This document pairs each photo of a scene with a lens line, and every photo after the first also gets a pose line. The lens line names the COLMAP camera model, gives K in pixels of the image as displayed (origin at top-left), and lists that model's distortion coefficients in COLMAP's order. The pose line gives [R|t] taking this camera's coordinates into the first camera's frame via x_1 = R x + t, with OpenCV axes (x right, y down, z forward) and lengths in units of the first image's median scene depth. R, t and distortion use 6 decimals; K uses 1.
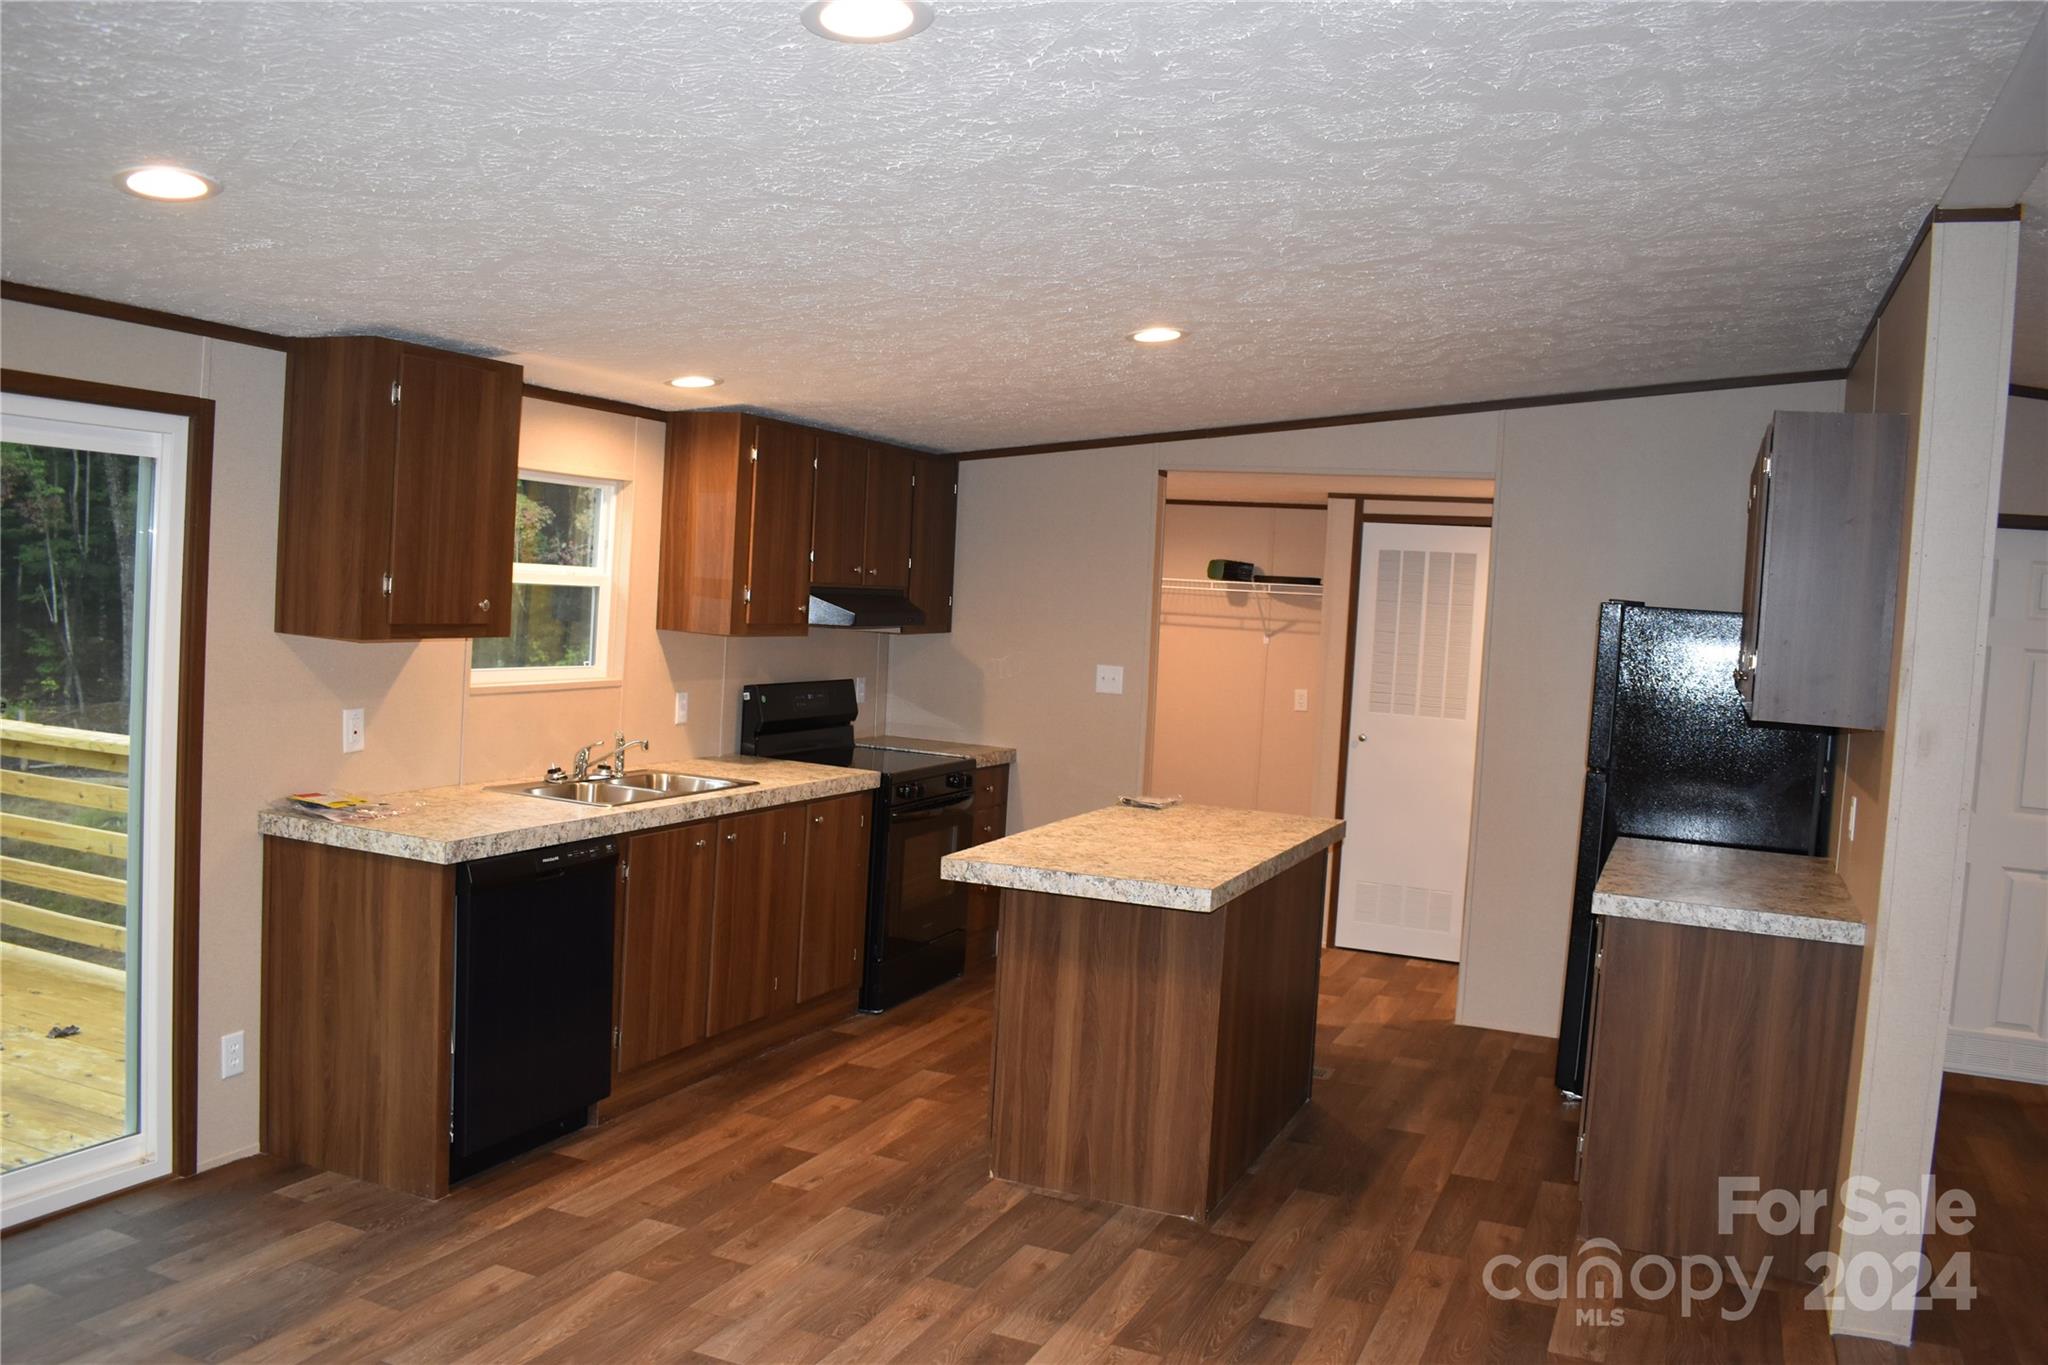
lens RADIAL K [[1591.9, 0, 1048.7], [0, 1591.9, 679.6], [0, 0, 1]] dist [-0.098341, 0.019074]
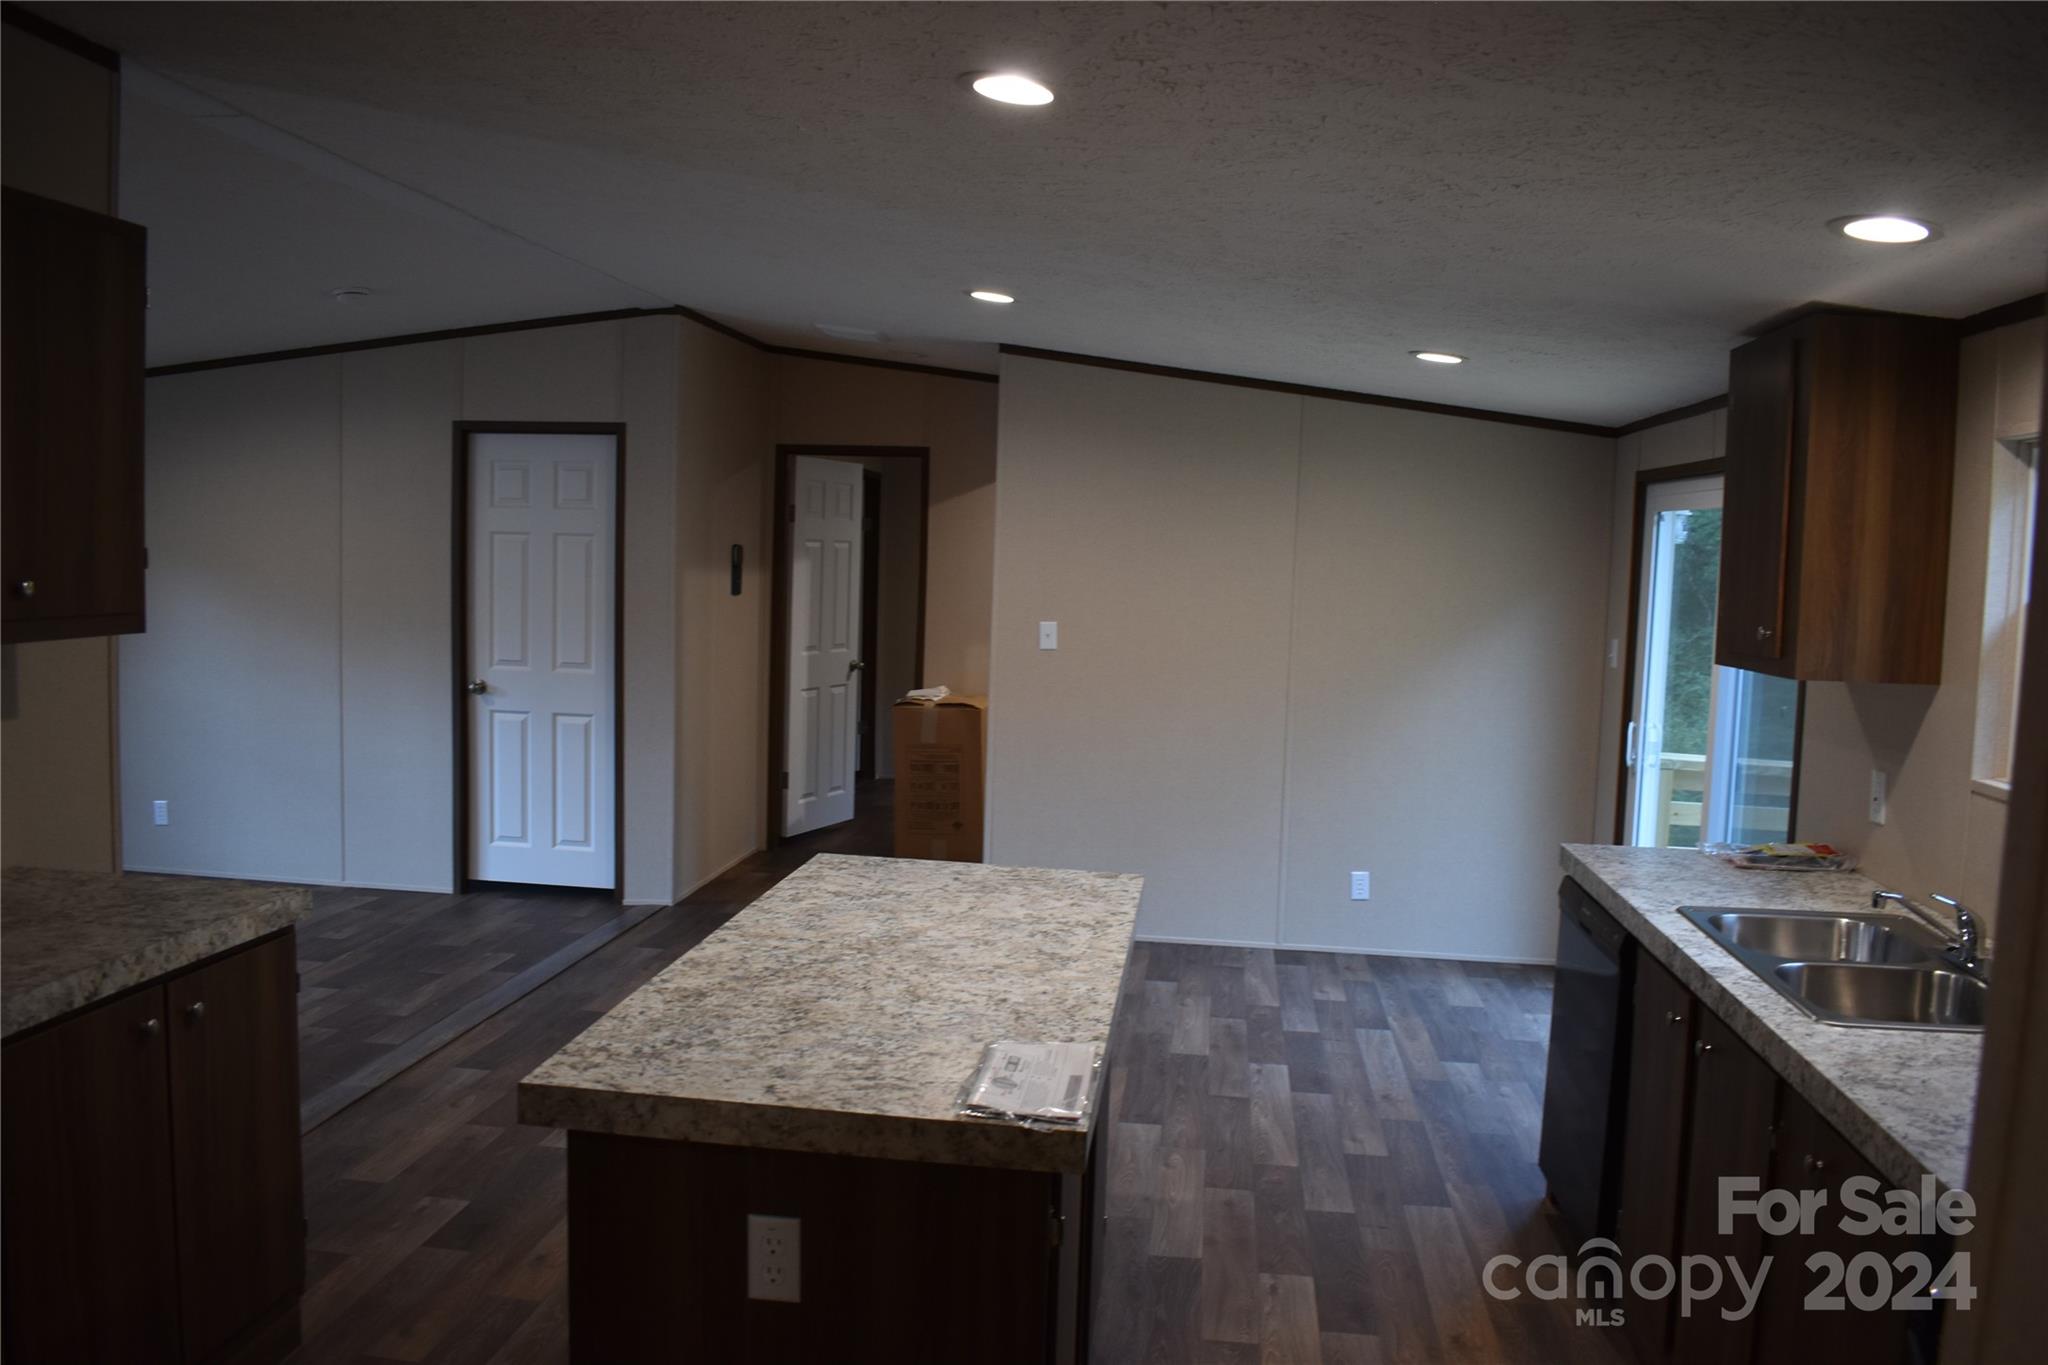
lens RADIAL K [[1591.9, 0, 1007.2], [0, 1591.9, 687.8], [0, 0, 1]] dist [-0.098341, 0.019074]
pose [[-0.961723, -0.070761, -0.264728, 0.226289], [-0.107703, 0.985944, 0.127731, -0.081769], [0.251969, 0.151354, -0.955826, 1.728100]]
